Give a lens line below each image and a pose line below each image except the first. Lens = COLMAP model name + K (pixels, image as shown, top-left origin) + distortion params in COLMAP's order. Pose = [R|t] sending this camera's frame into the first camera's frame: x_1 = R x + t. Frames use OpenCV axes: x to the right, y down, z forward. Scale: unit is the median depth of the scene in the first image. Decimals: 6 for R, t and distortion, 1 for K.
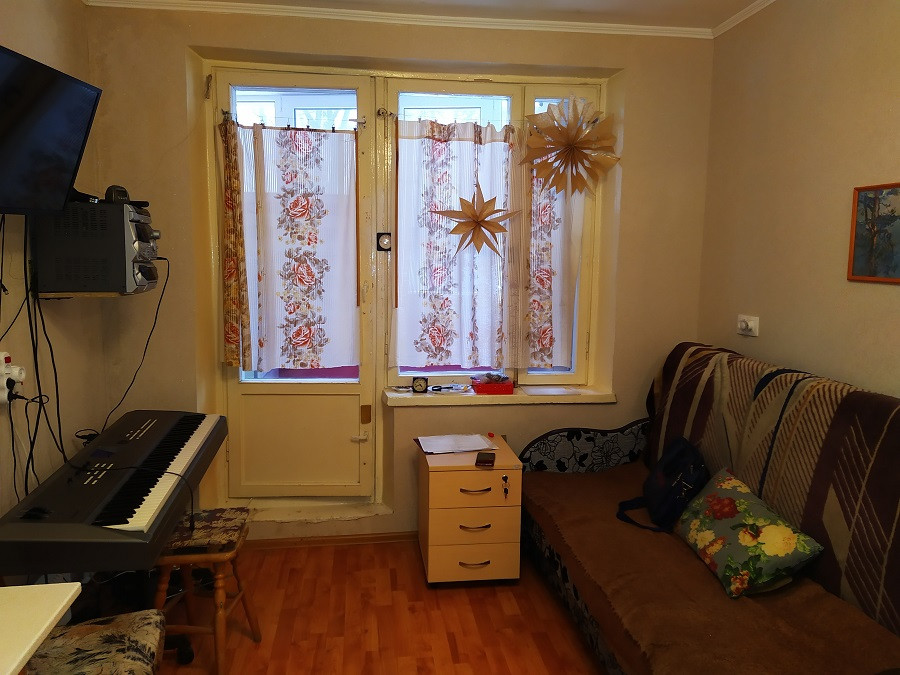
lens RADIAL K [[664.8, 0, 448.0], [0, 664.8, 337.1], [0, 0, 1]] dist [0.125530, -0.171299]
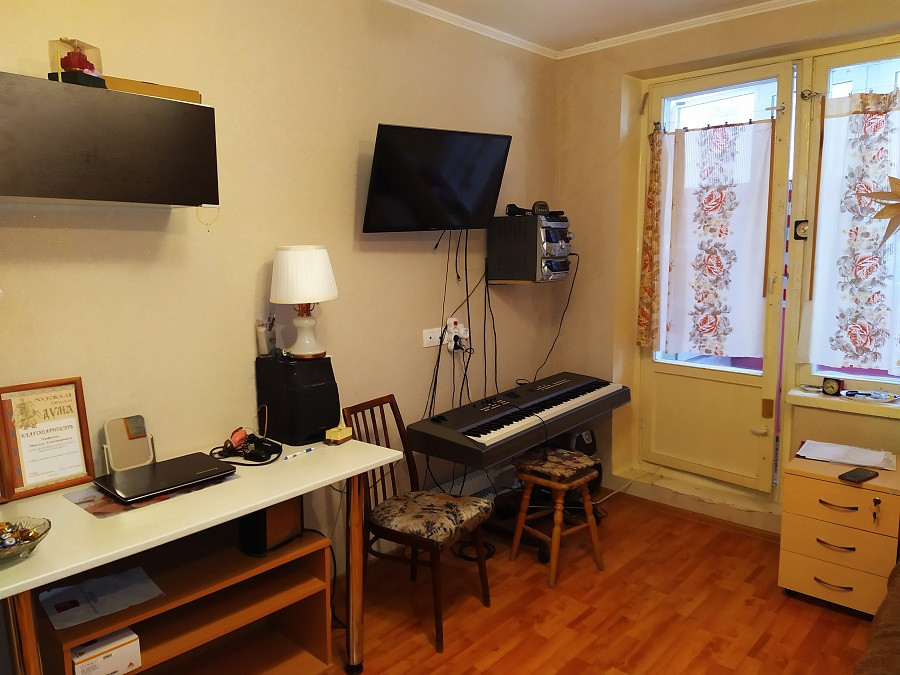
lens RADIAL K [[672.2, 0, 448.0], [0, 672.2, 334.9], [0, 0, 1]] dist [0.120651, -0.155588]
pose [[0.648194, 0.080812, -0.757175, 0.333763], [-0.068470, 0.996510, 0.047740, -0.007668], [0.758391, 0.020899, 0.651465, -0.006811]]
